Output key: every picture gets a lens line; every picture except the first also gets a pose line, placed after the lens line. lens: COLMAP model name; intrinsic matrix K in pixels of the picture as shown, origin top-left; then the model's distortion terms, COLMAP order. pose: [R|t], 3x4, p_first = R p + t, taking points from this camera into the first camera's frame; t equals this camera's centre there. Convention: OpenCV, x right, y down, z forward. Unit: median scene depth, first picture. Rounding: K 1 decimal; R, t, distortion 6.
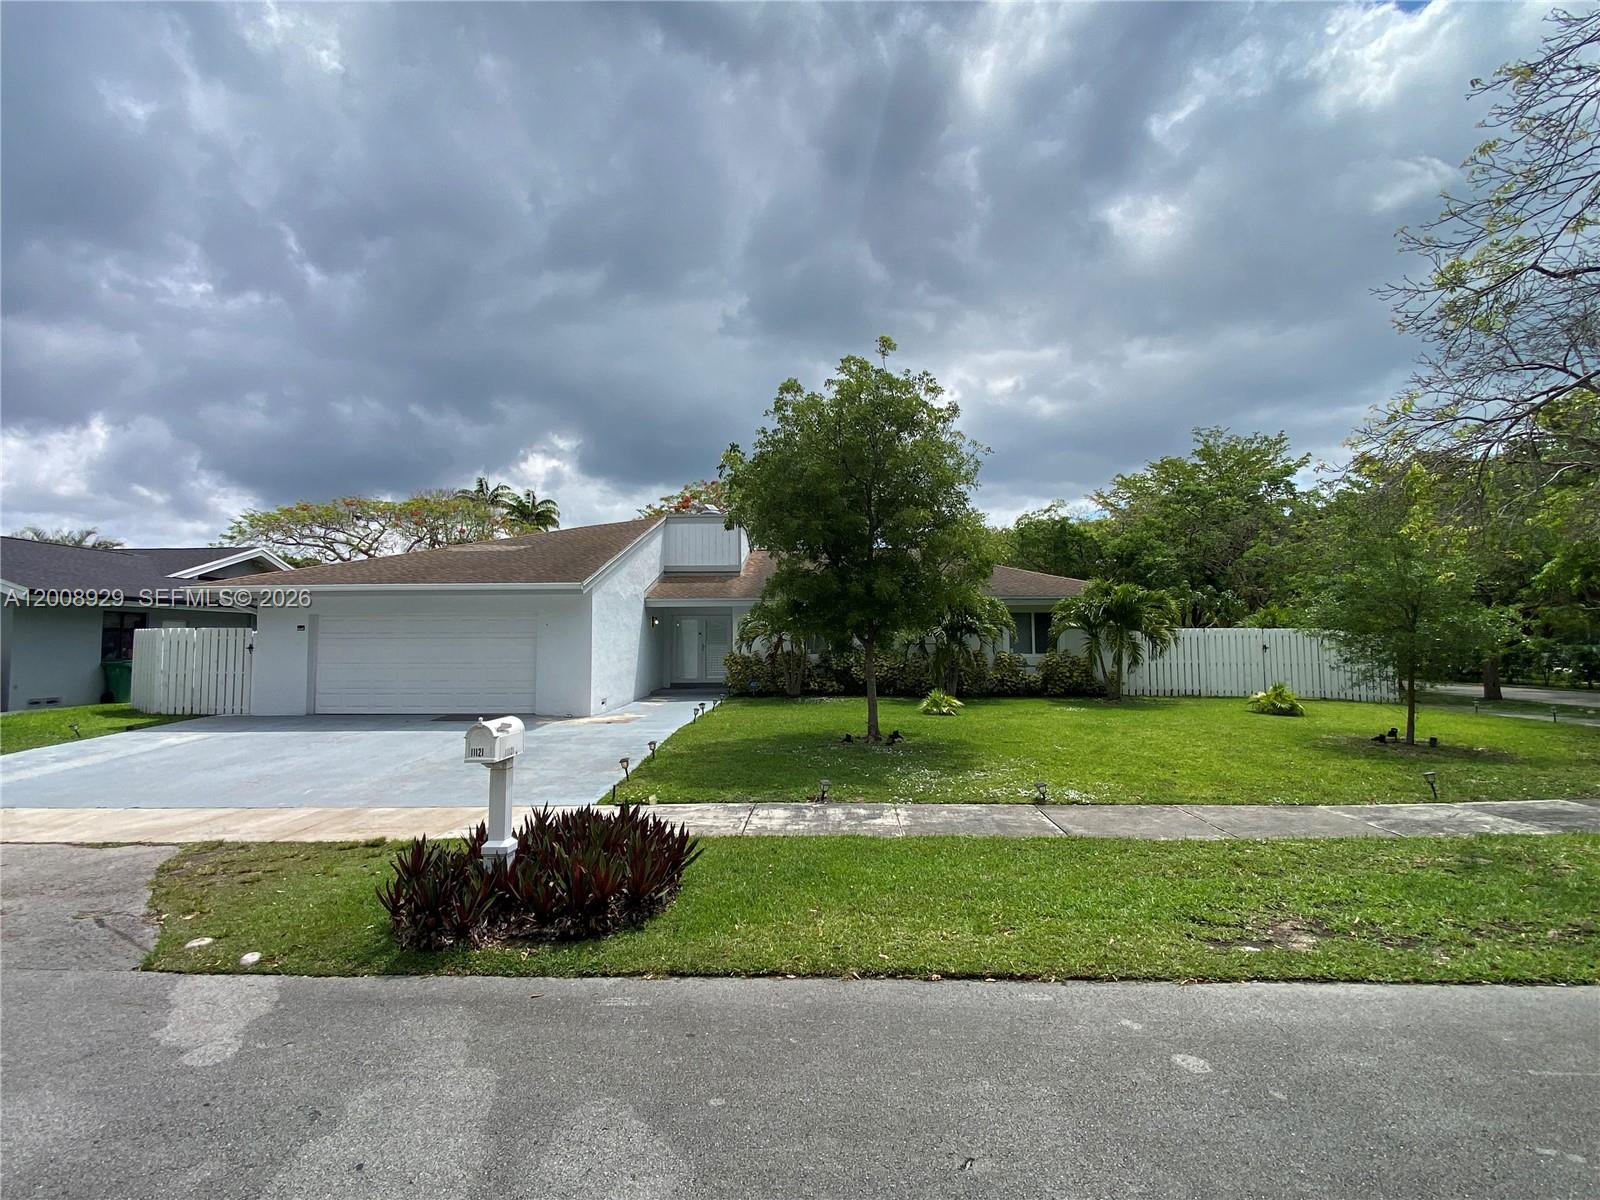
lens RADIAL K [[788.2, 0, 798.8], [0, 788.2, 599.3], [0, 0, 1]] dist [-0.003705, -0.000014]
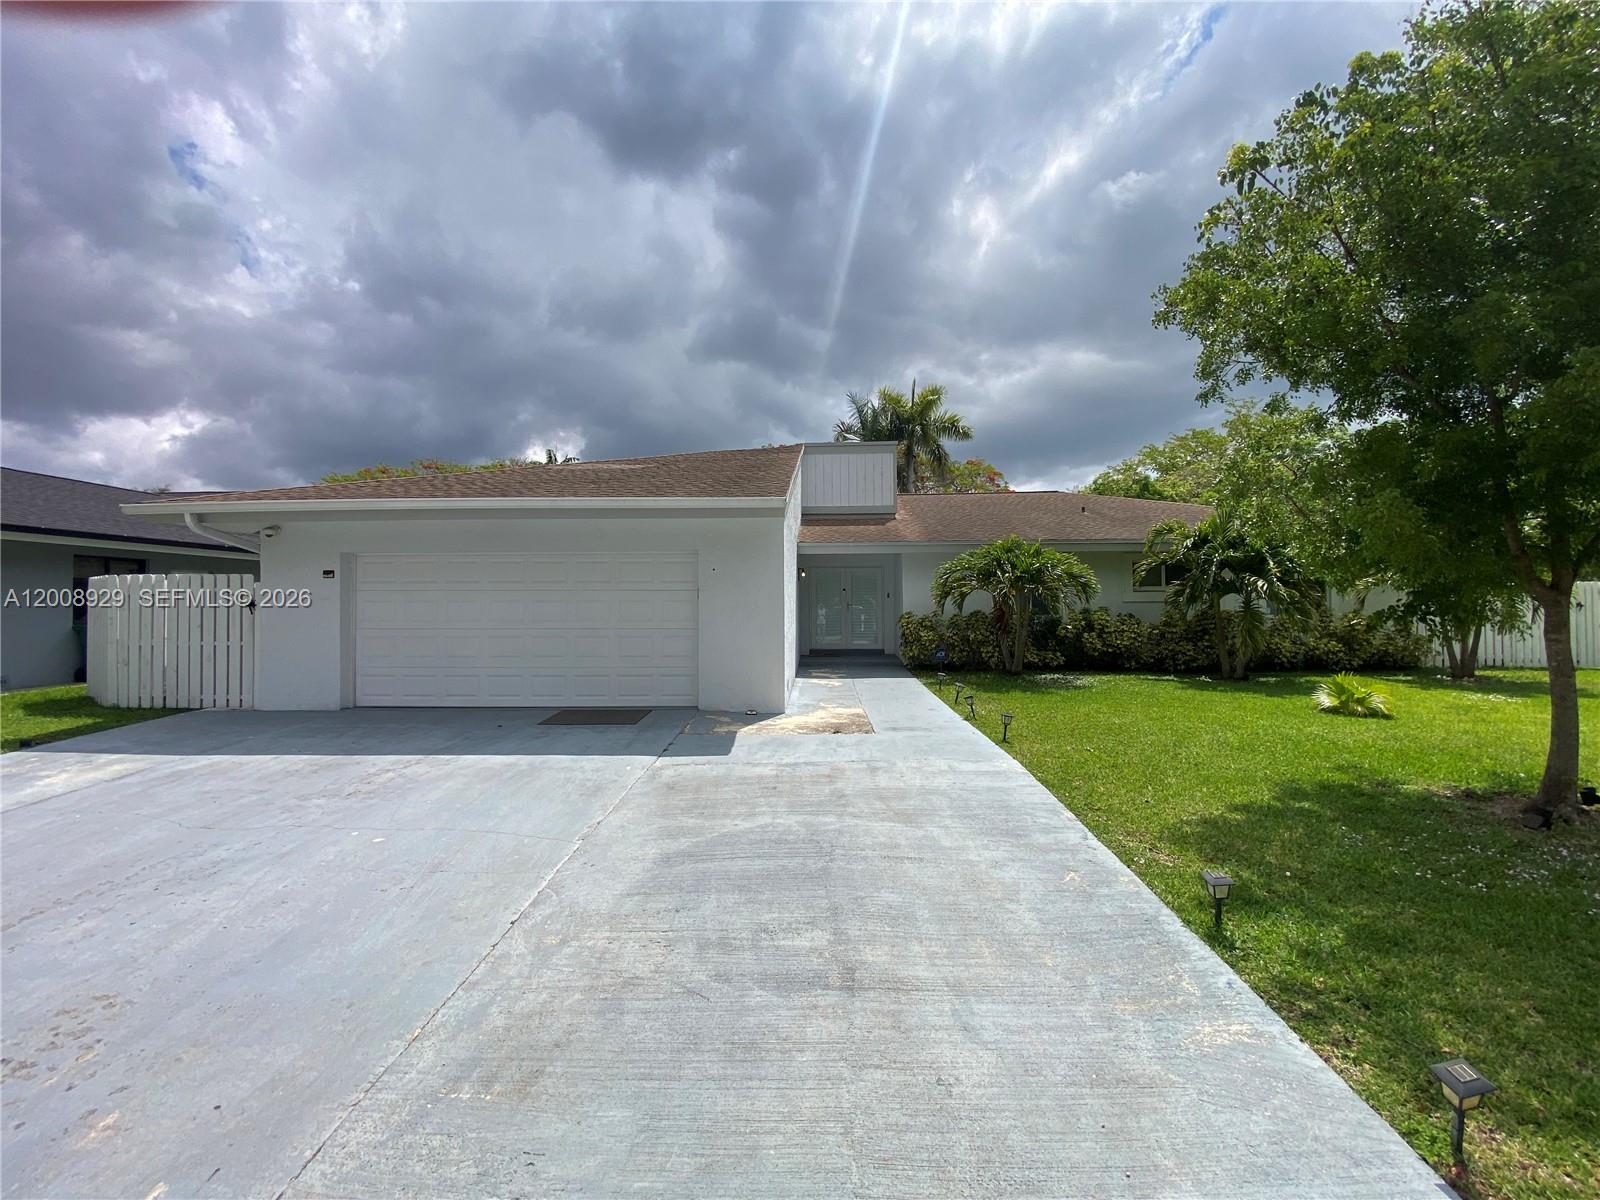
lens RADIAL K [[644.0, 0, 799.7], [0, 644.0, 596.3], [0, 0, 1]] dist [-0.000138, -0.000069]
pose [[0.999989, 0.002634, -0.003889, -0.237844], [-0.002455, 0.998967, 0.045366, 0.028131], [0.004005, -0.045356, 0.998963, 0.457216]]
